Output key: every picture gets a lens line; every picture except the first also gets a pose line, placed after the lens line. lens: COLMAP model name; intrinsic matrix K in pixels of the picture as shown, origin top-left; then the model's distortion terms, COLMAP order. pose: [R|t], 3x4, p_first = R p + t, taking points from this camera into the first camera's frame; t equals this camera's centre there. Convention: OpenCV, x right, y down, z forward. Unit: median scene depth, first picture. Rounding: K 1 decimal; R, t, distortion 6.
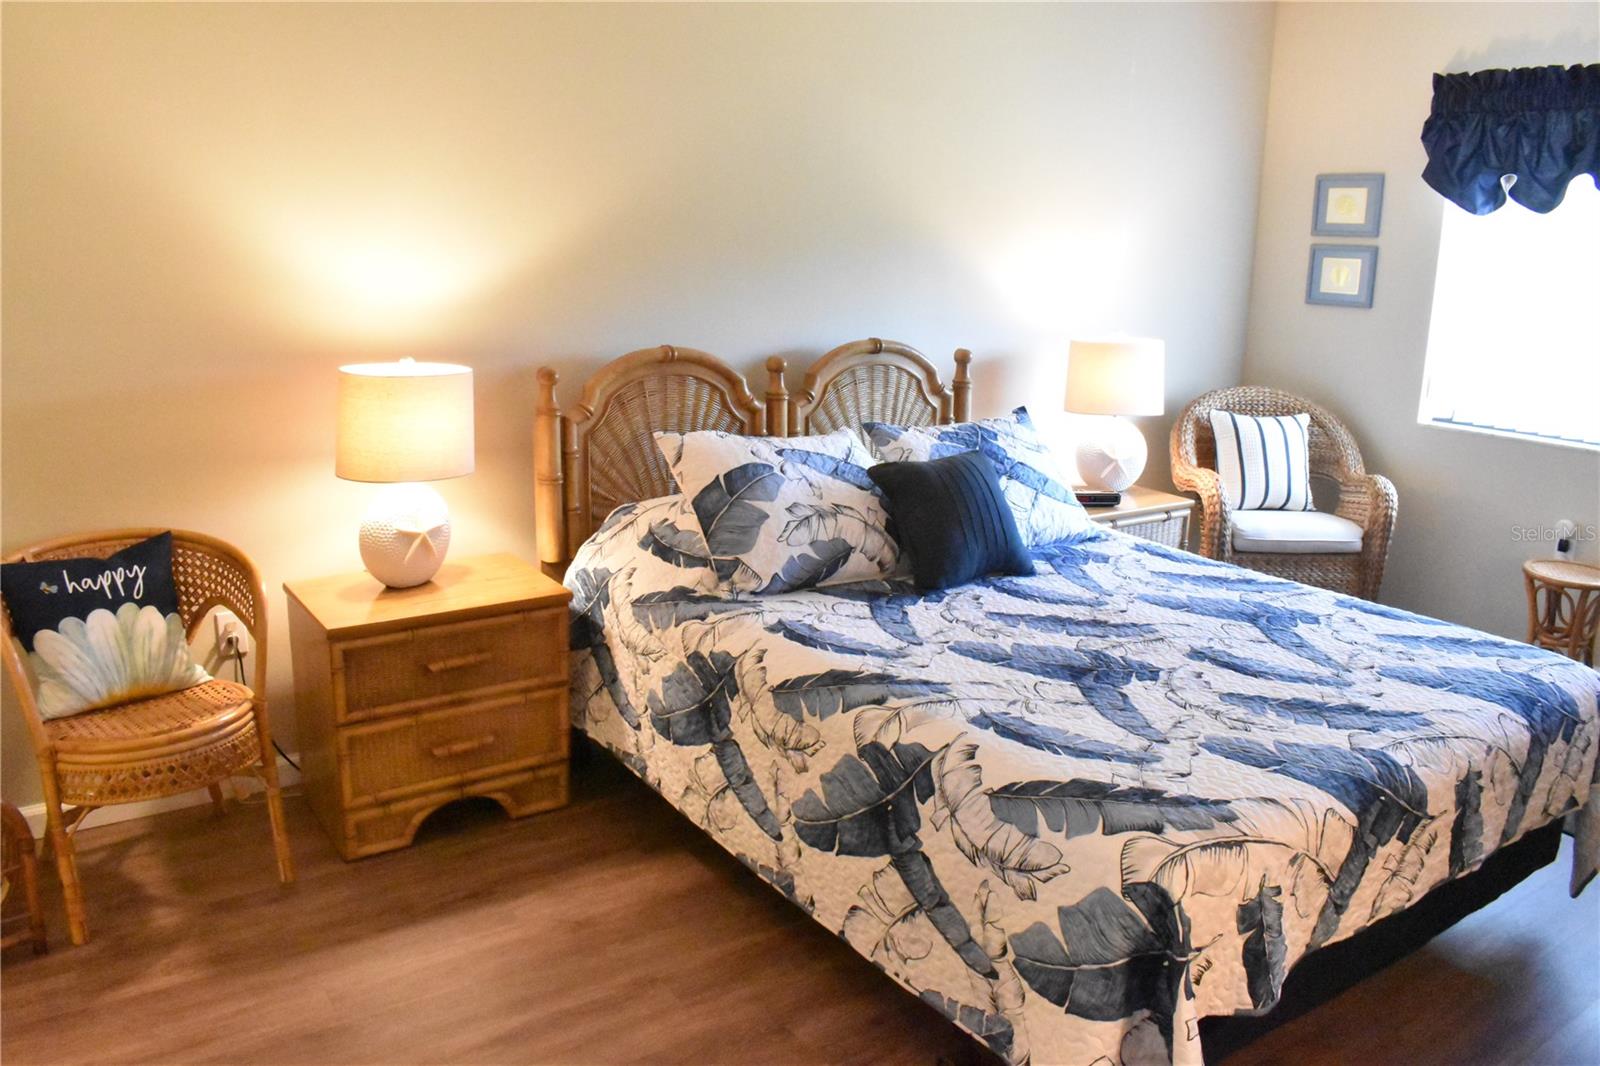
lens RADIAL K [[1250.8, 0, 800.0], [0, 1250.8, 533.0], [0, 0, 1]] dist [-0.091557, 0.003644]
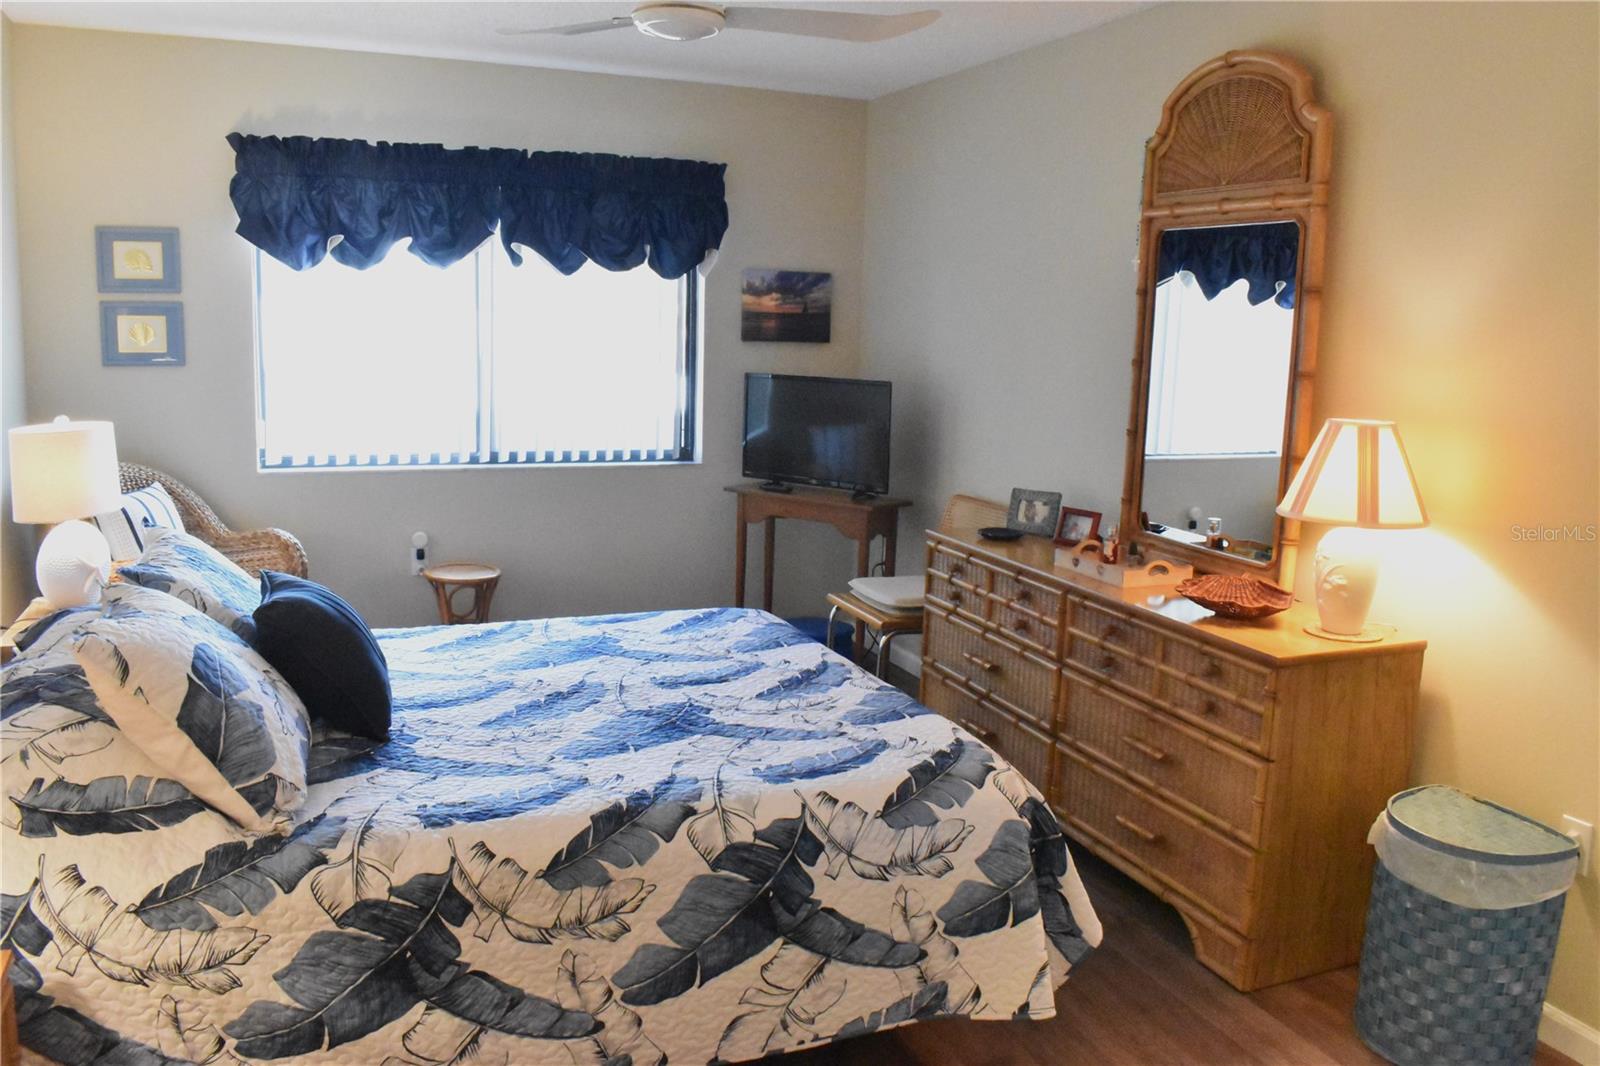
lens RADIAL K [[1250.8, 0, 800.0], [0, 1250.8, 533.0], [0, 0, 1]] dist [-0.091557, 0.003644]
pose [[0.215468, -0.183828, 0.959052, -0.701709], [0.204372, 0.968860, 0.139792, -0.165930], [-0.954885, 0.165882, 0.246327, 0.579269]]
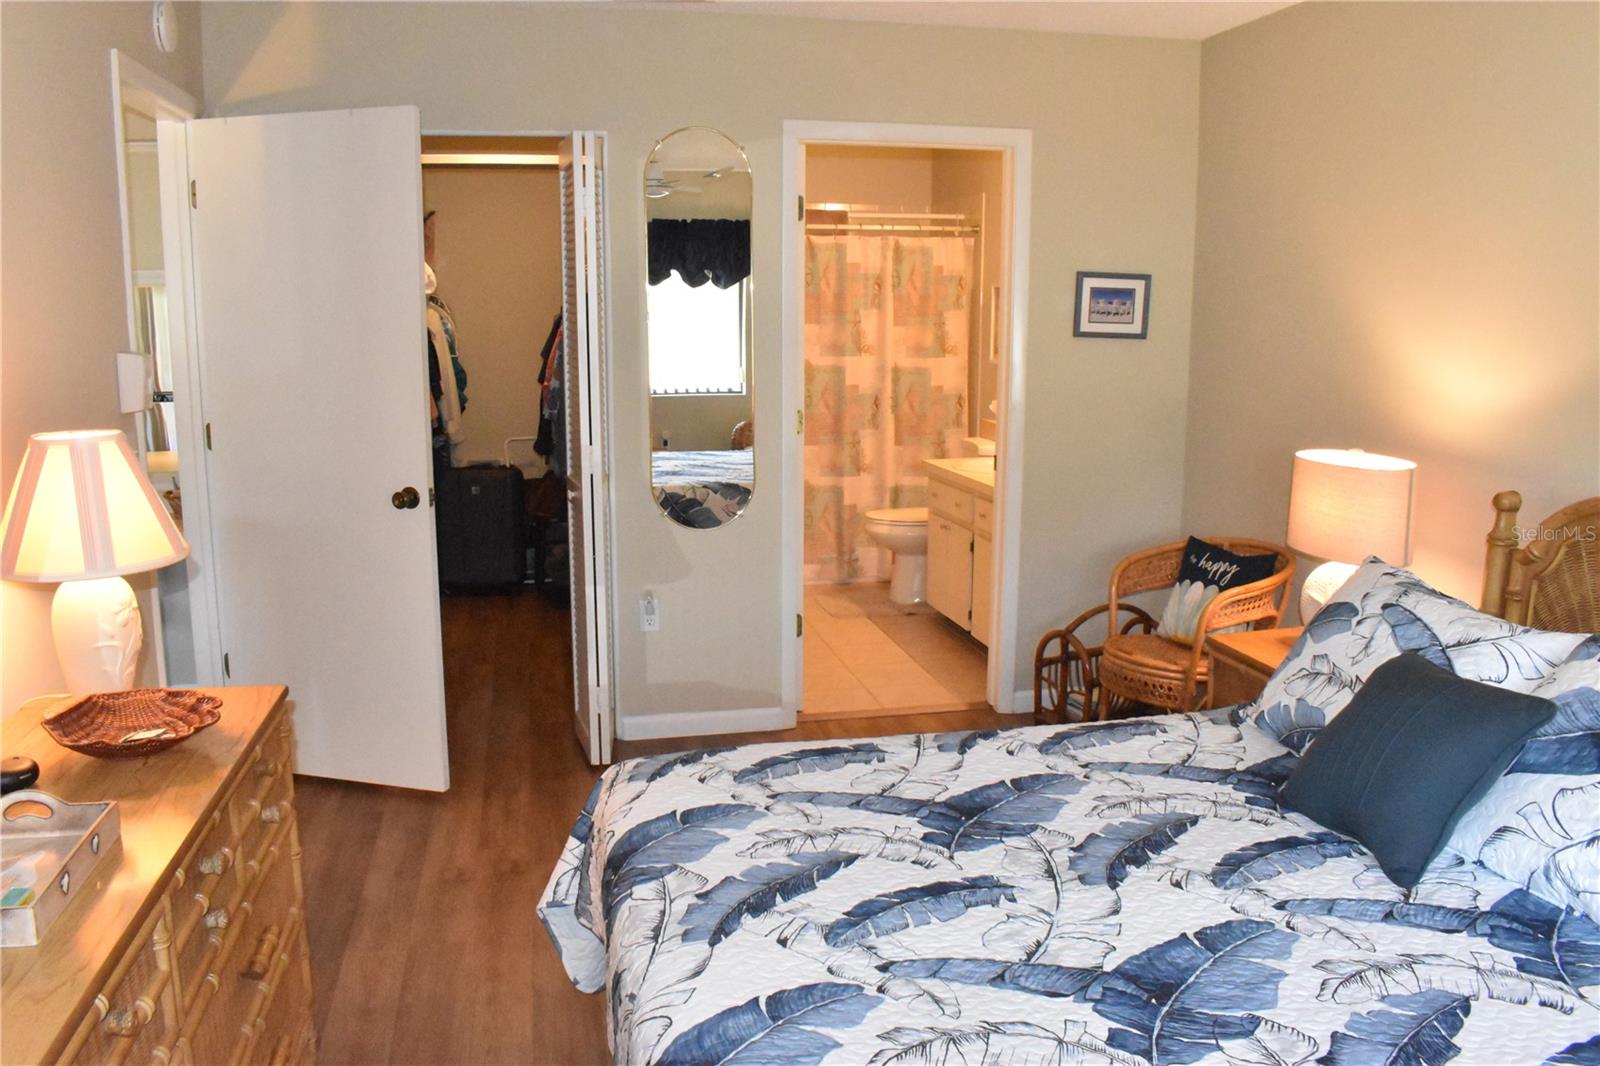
lens RADIAL K [[1250.8, 0, 800.0], [0, 1250.8, 533.0], [0, 0, 1]] dist [-0.091557, 0.003644]
pose [[-0.386221, 0.139812, -0.911749, 1.007079], [-0.228794, 0.943036, 0.241528, -0.252889], [0.893581, 0.301886, -0.332232, 1.073497]]
